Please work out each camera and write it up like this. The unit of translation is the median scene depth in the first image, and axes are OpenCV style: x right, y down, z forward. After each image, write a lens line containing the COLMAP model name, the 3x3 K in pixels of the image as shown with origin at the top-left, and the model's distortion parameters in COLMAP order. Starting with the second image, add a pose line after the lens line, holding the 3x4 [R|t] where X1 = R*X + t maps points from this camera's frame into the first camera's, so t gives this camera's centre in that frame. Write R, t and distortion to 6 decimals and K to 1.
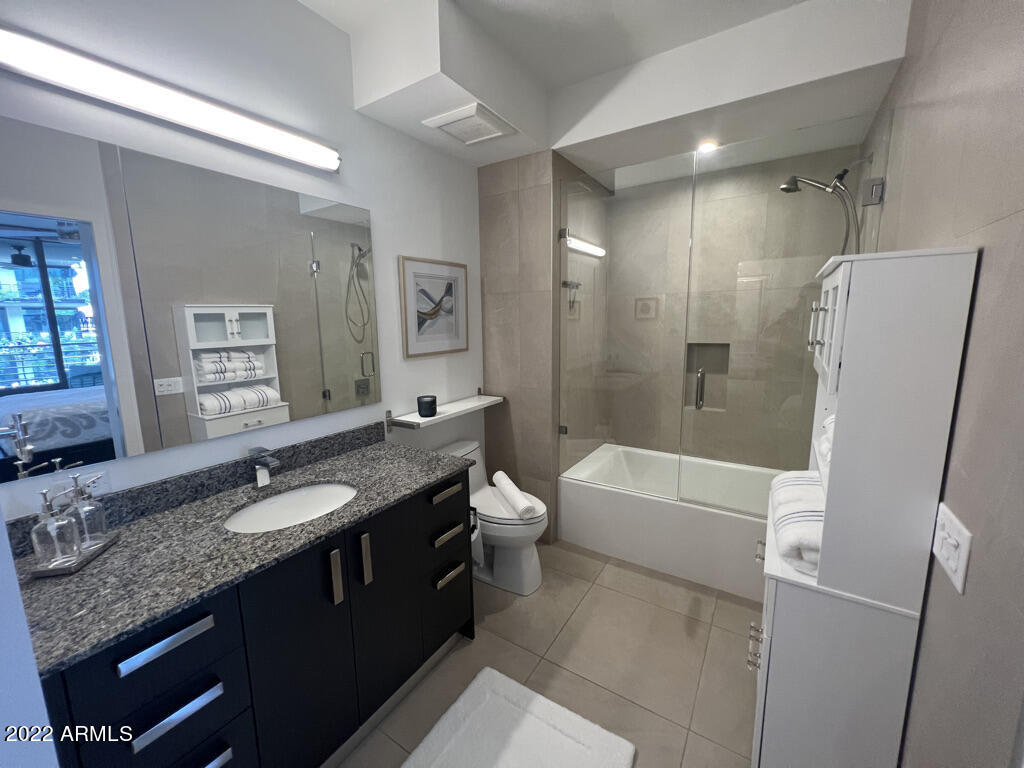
lens RADIAL K [[410.0, 0, 510.8], [0, 410.0, 382.9], [0, 0, 1]] dist [0.000533, 0.000161]
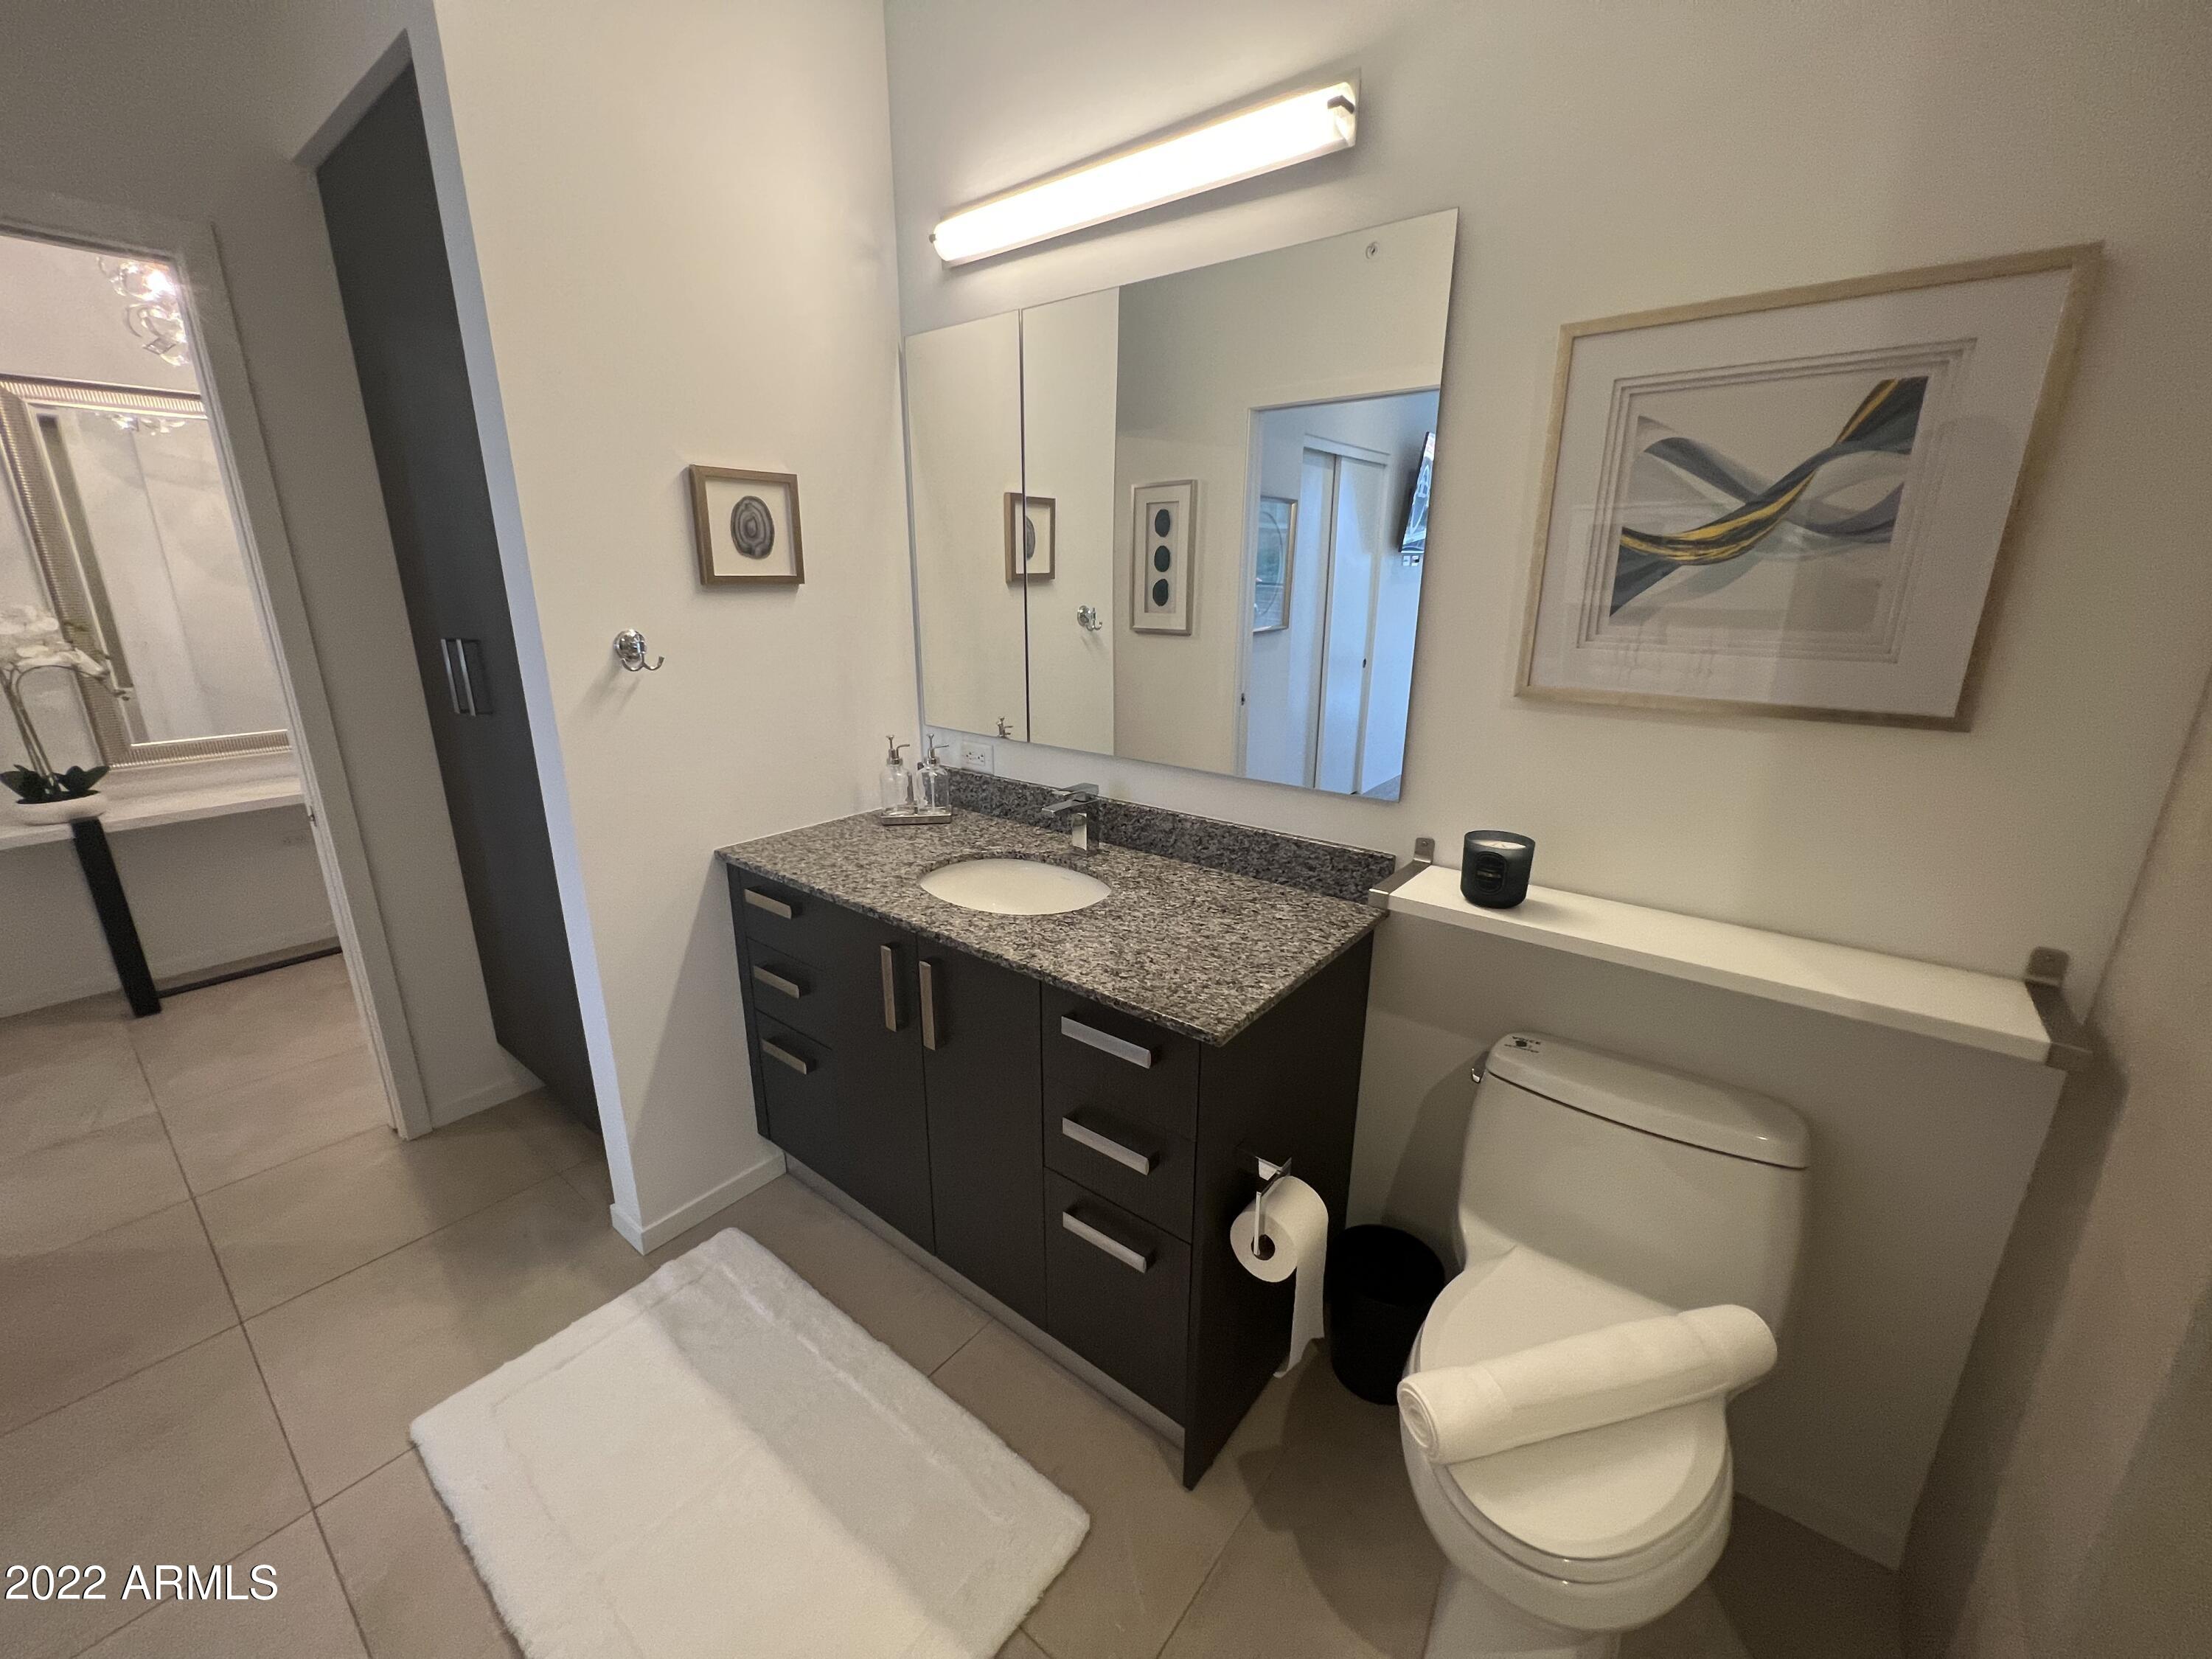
lens RADIAL K [[885.7, 0, 1099.1], [0, 885.7, 827.0], [0, 0, 1]] dist [0.000533, 0.000161]
pose [[-0.098096, 0.289949, -0.952002, 0.424814], [-0.158942, 0.939771, 0.302601, -0.119750], [0.982402, 0.180997, -0.046102, 0.760760]]
